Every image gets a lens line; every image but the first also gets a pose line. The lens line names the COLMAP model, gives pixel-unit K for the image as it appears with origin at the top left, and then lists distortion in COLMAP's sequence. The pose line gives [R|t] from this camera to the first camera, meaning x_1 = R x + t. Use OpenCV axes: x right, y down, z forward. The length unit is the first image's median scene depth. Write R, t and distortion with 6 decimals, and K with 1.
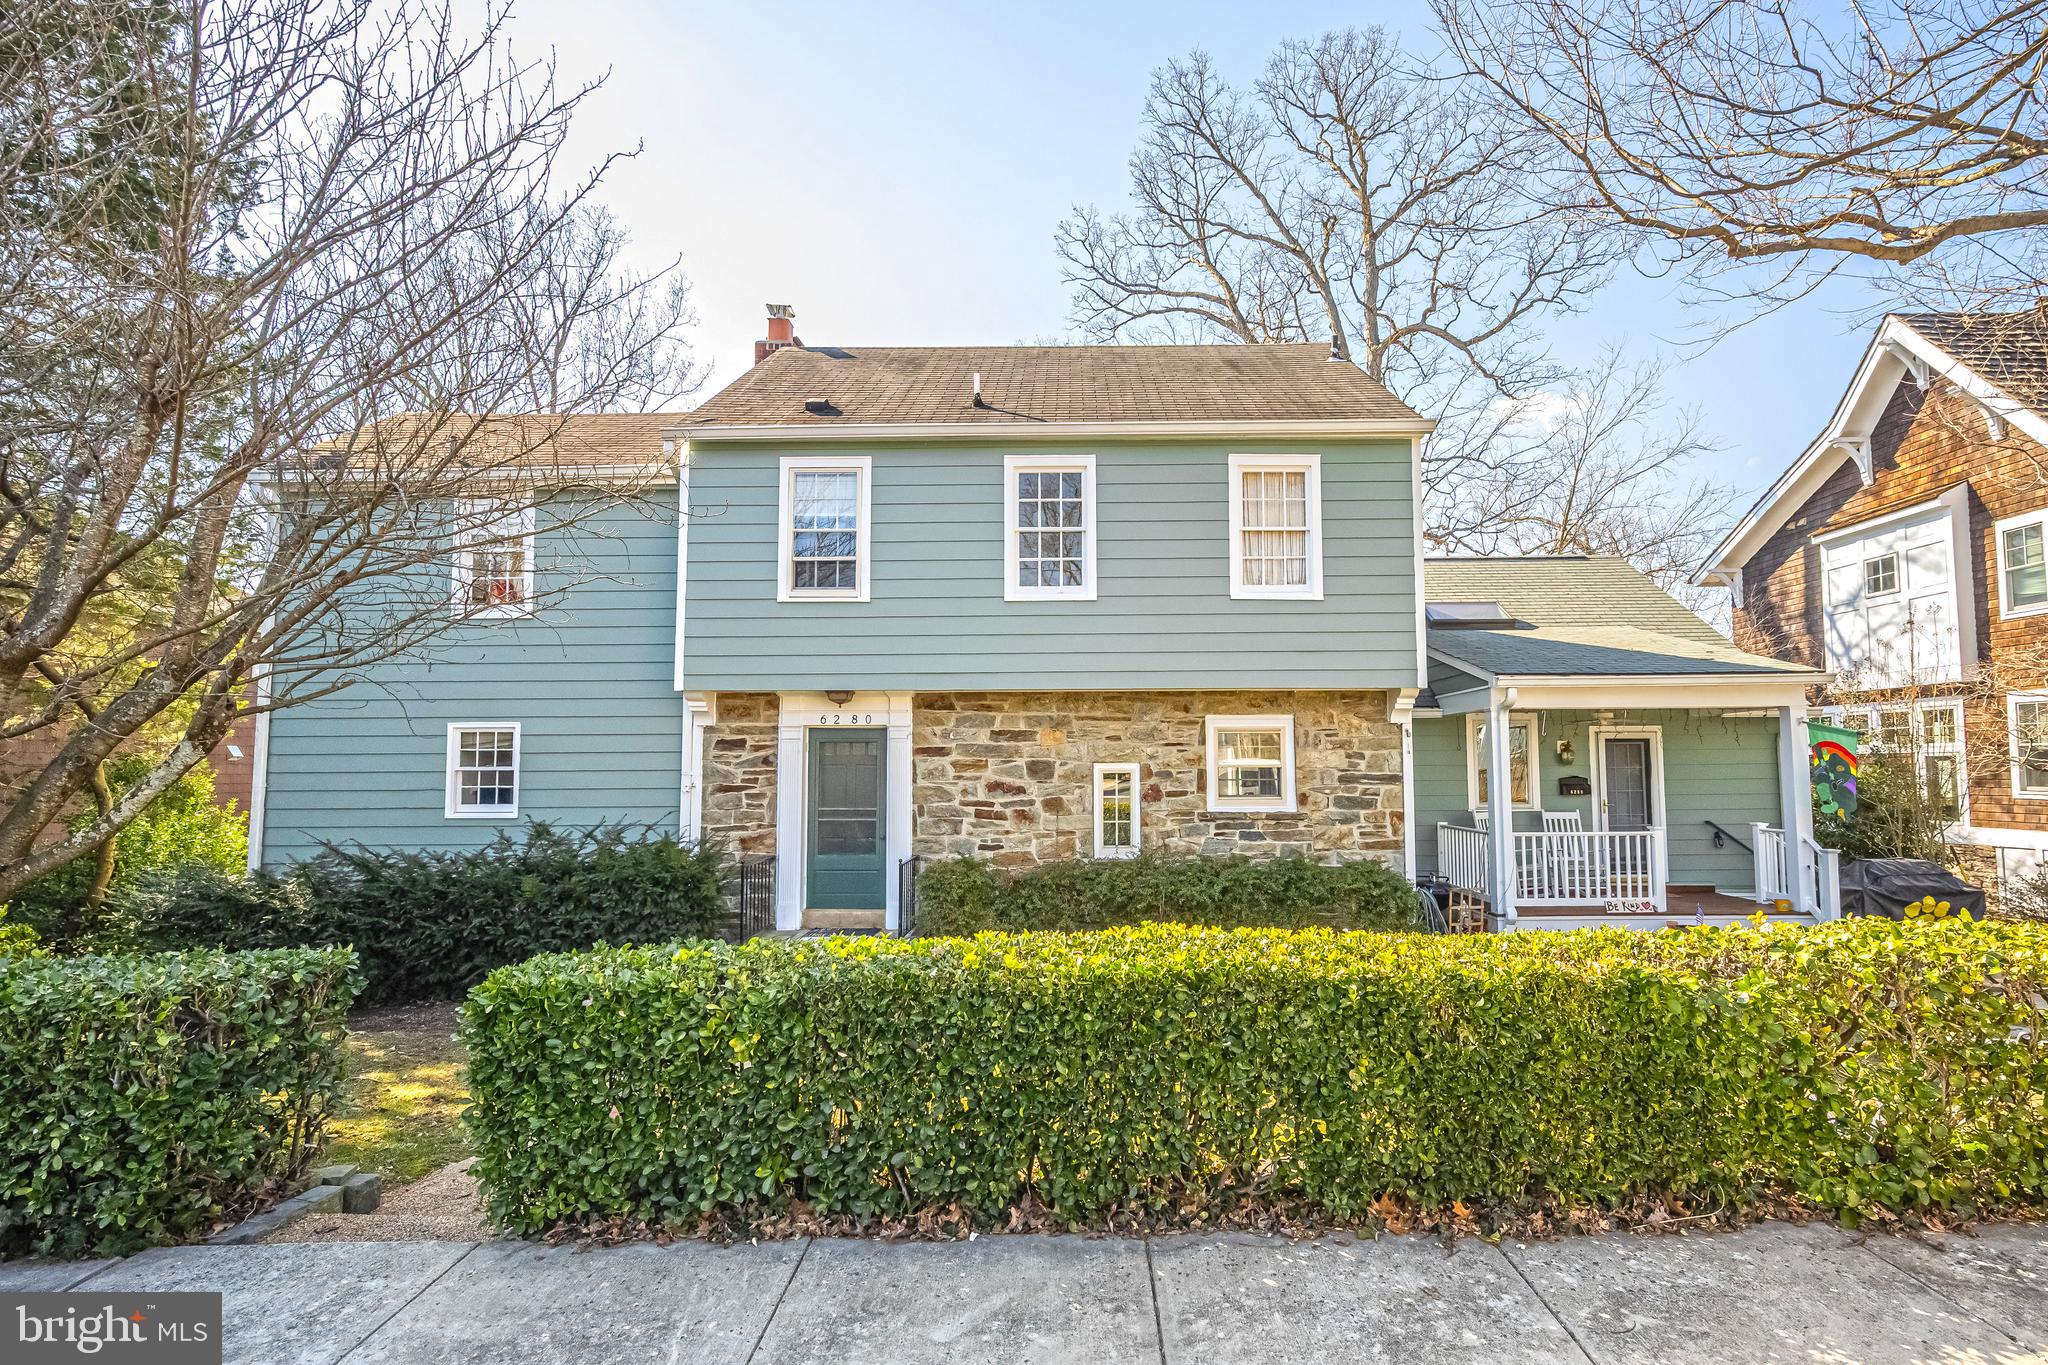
lens RADIAL K [[962.2, 0, 1024.6], [0, 962.2, 701.4], [0, 0, 1]] dist [0.003640, -0.000268]
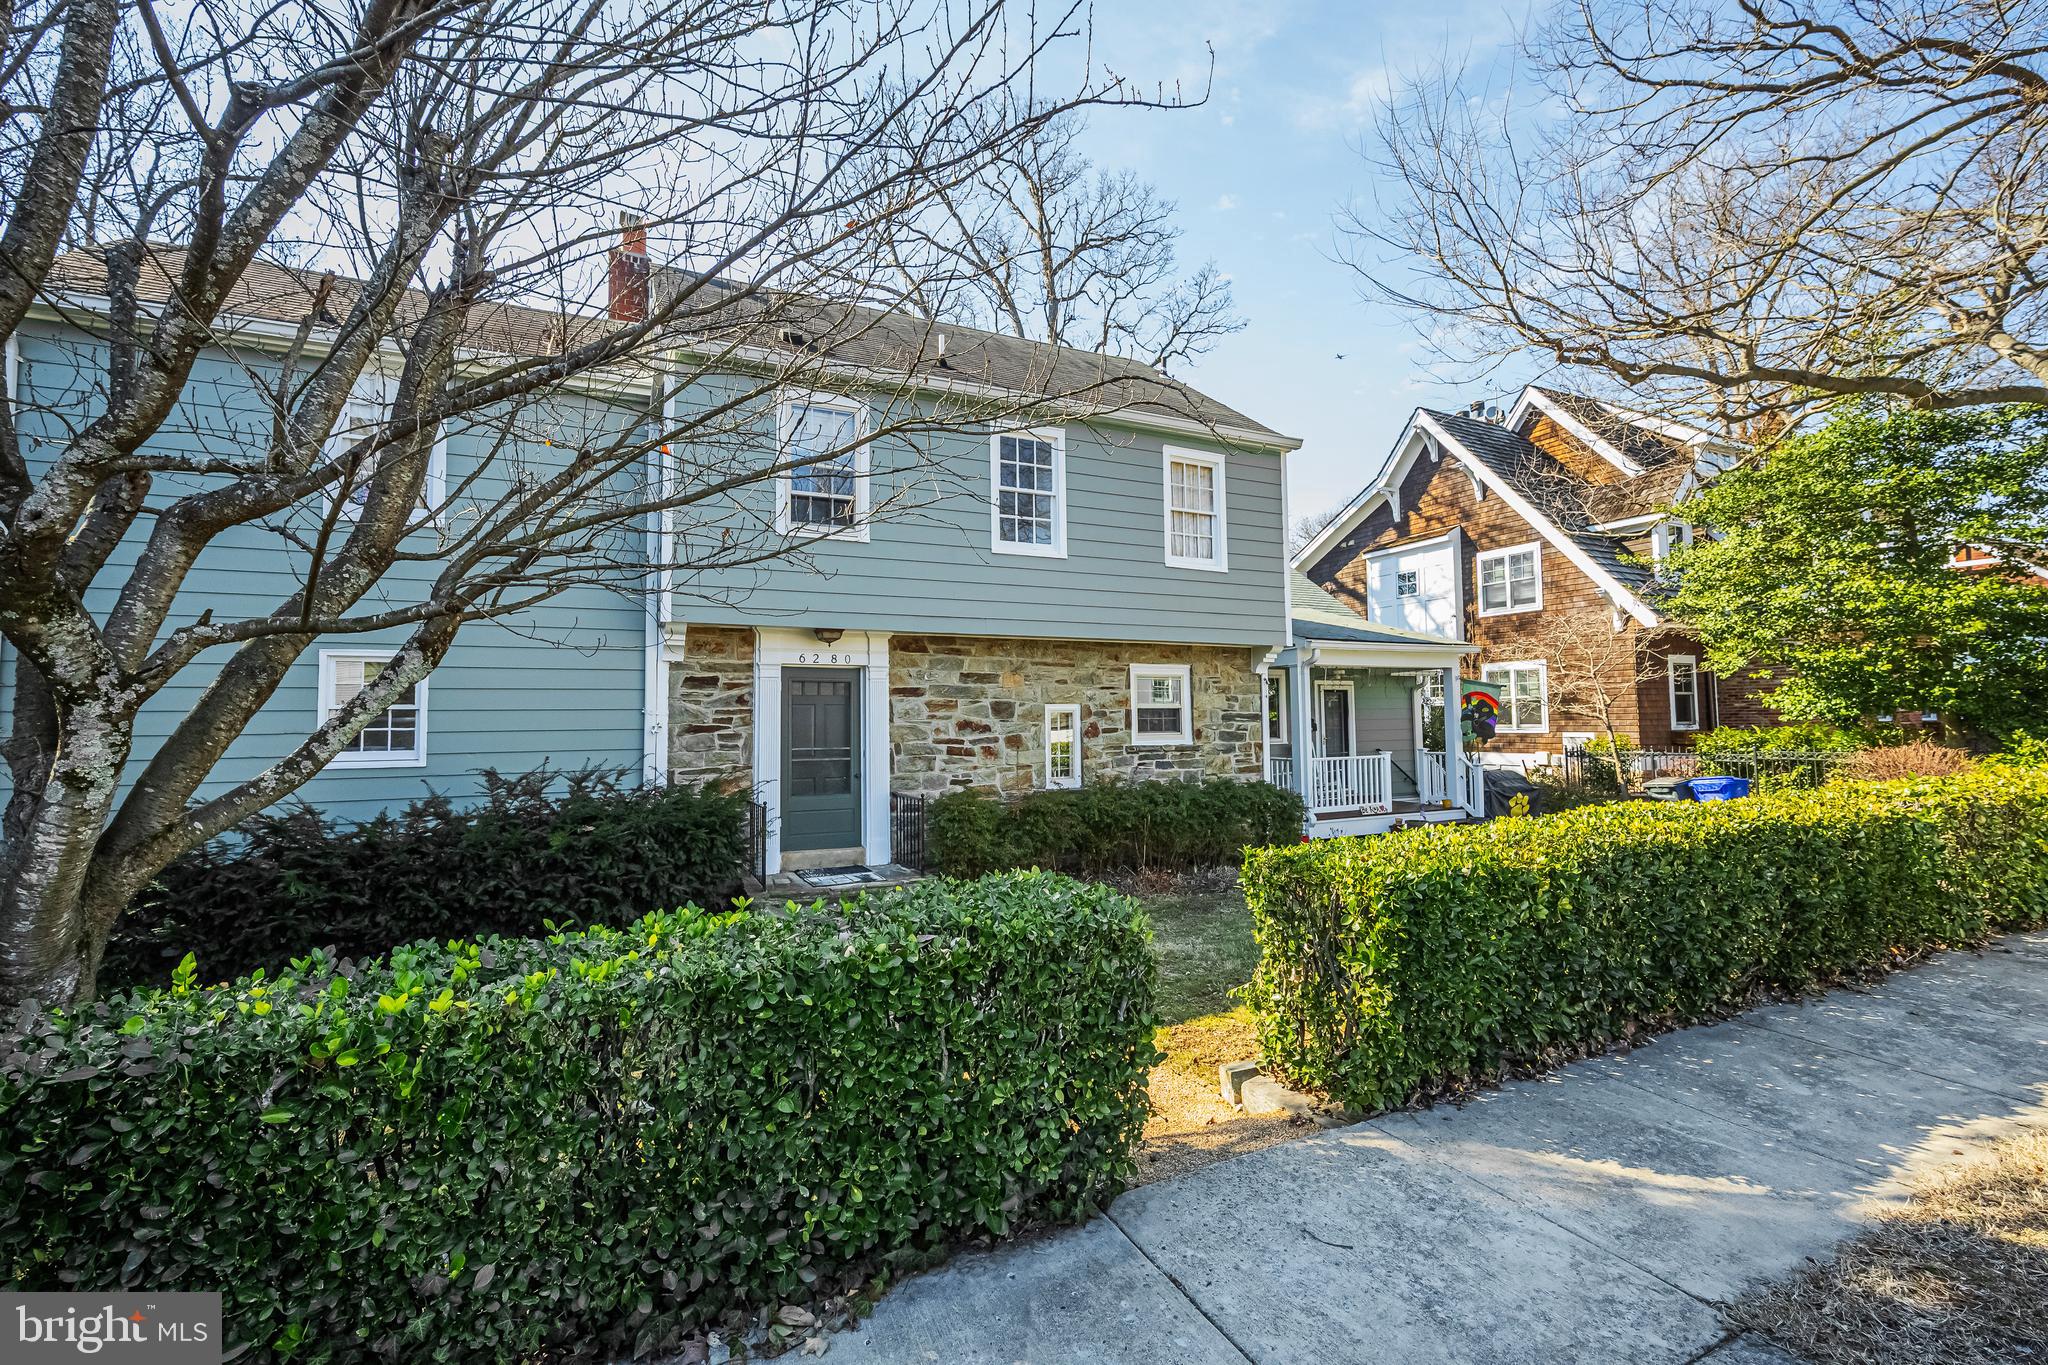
lens RADIAL K [[878.8, 0, 1023.3], [0, 878.8, 667.5], [0, 0, 1]] dist [0.002828, 0.000321]
pose [[0.896625, 0.022995, 0.442194, -0.404846], [-0.025605, 0.999672, -0.000067, 0.022678], [-0.442051, -0.011262, 0.896919, 0.094919]]
